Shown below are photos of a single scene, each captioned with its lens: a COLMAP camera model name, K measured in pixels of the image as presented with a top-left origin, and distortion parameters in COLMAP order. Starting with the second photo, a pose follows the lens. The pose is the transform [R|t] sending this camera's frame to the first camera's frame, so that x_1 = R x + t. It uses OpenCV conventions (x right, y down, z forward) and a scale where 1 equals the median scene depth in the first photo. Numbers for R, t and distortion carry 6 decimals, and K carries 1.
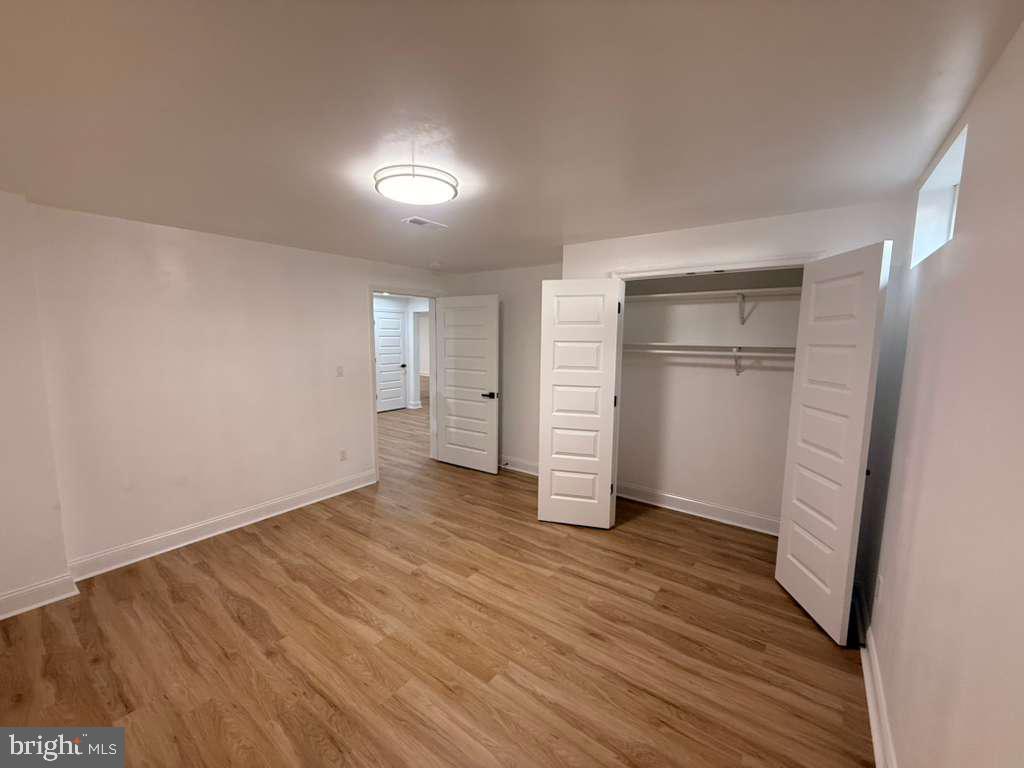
lens RADIAL K [[412.7, 0, 508.7], [0, 412.7, 390.0], [0, 0, 1]] dist [-0.001184, -0.000620]
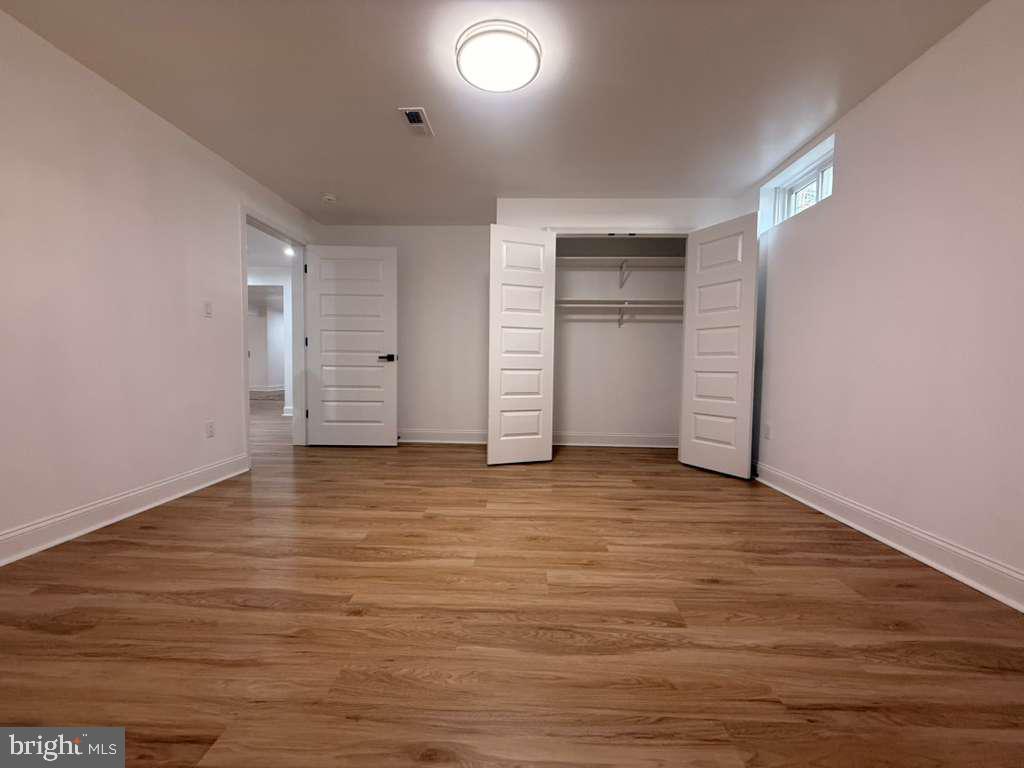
lens RADIAL K [[412.7, 0, 508.7], [0, 412.7, 390.0], [0, 0, 1]] dist [-0.001184, -0.000620]
pose [[0.821269, -0.032631, 0.569607, -0.537267], [0.069853, 0.996603, -0.043623, 0.219380], [-0.566249, 0.075615, 0.820759, 0.173919]]
